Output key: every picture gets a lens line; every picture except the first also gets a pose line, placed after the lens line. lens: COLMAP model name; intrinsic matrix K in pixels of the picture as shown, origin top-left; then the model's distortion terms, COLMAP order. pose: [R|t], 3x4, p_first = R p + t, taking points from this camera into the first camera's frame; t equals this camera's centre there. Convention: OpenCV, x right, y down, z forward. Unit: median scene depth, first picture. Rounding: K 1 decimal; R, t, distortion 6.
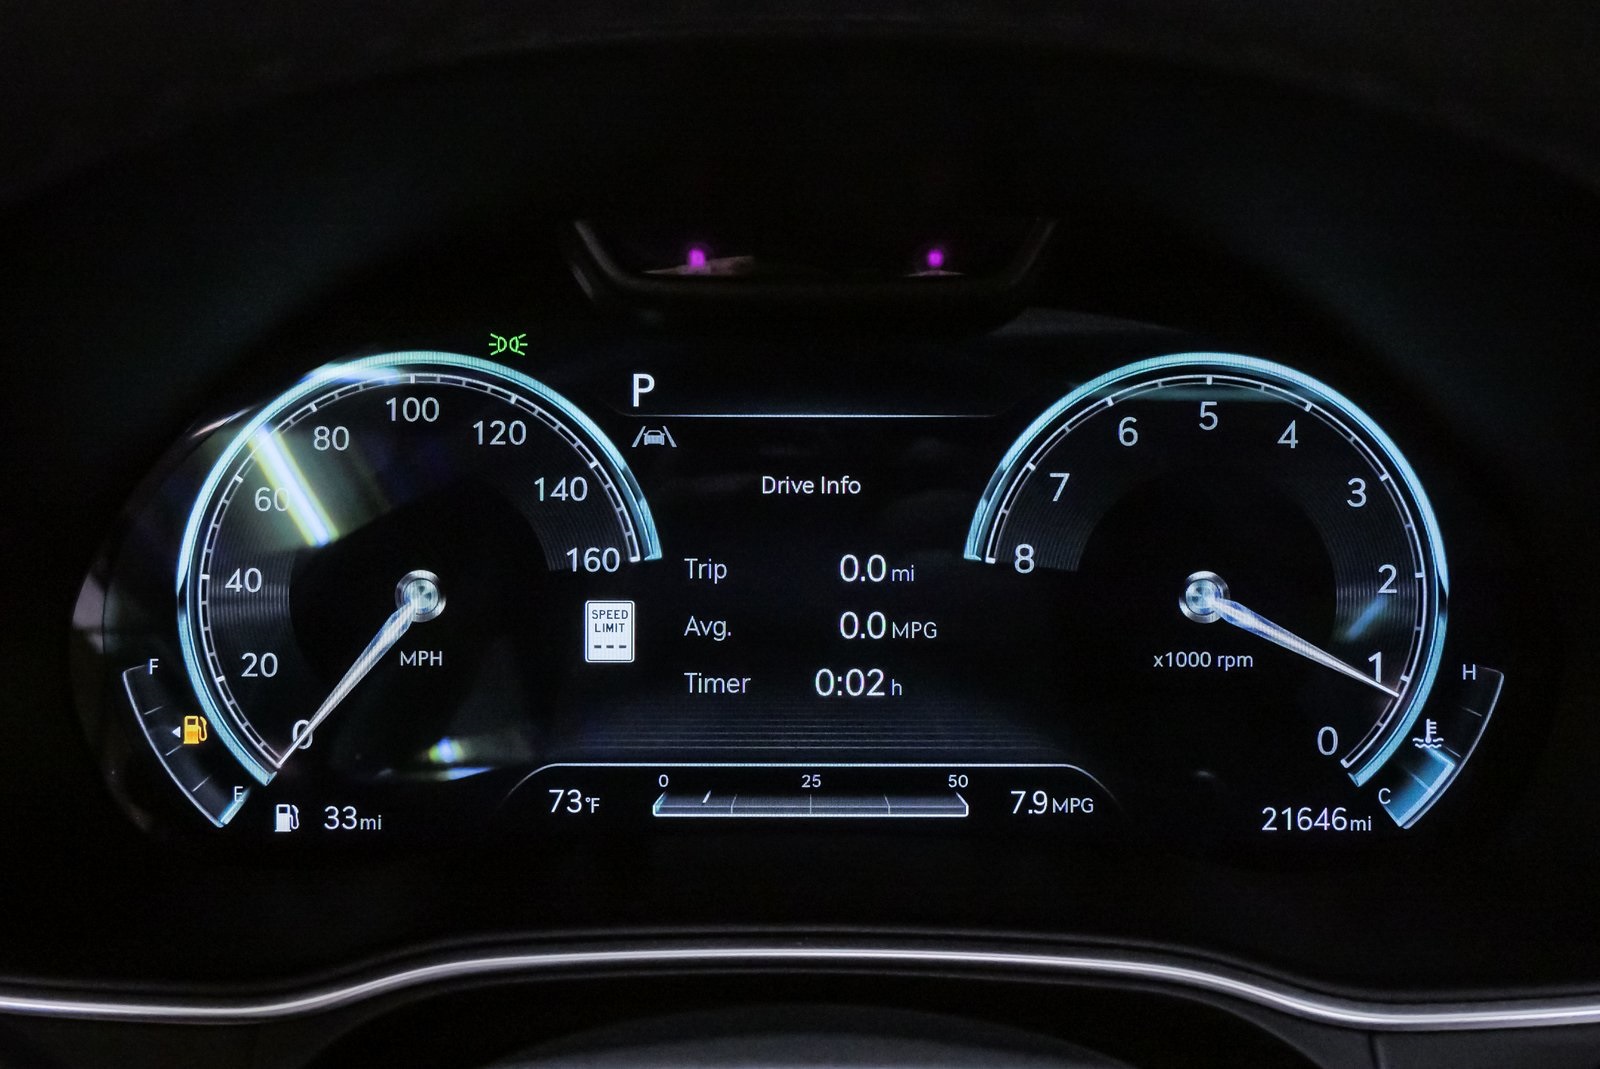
lens RADIAL K [[1829.8, 0, 803.5], [0, 1829.8, 535.2], [0, 0, 1]] dist [0.002346, 0.000000]
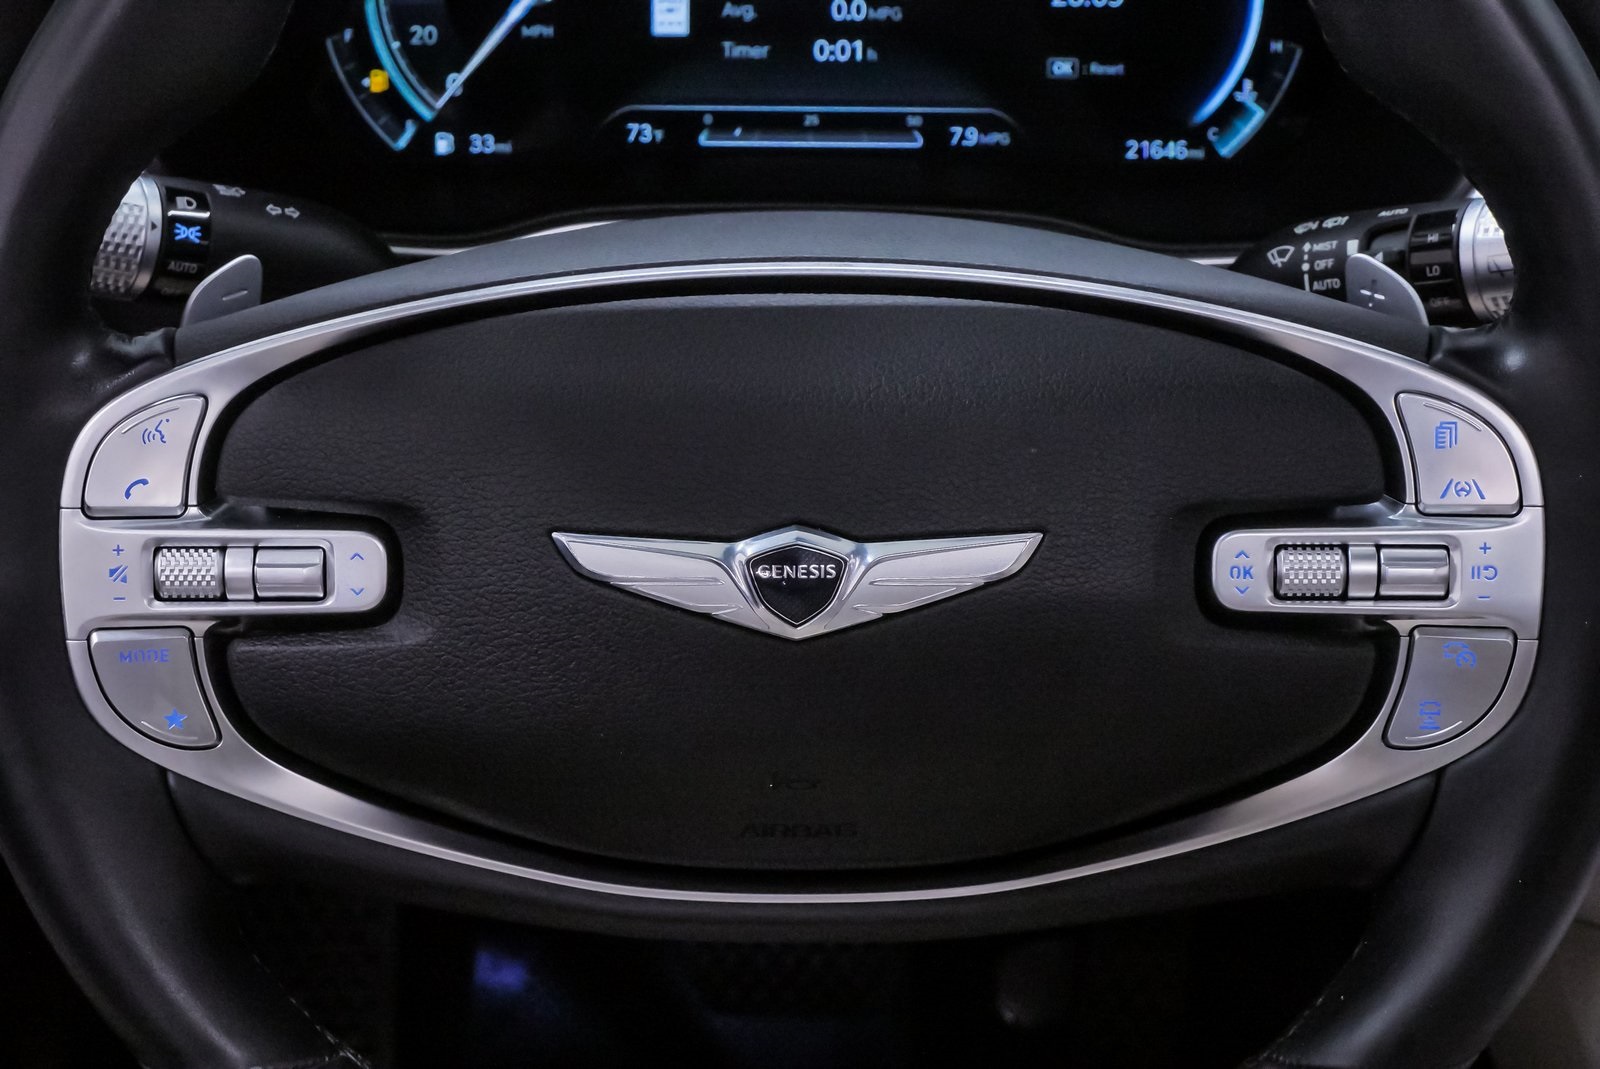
lens RADIAL K [[2924.2, 0, 777.9], [0, 2924.2, 509.8], [0, 0, 1]] dist [0.008490, 0.000000]
pose [[0.999963, 0.007989, -0.003314, -0.011949], [-0.007278, 0.984234, 0.176720, 0.030516], [0.004674, -0.176689, 0.984256, -1.295947]]
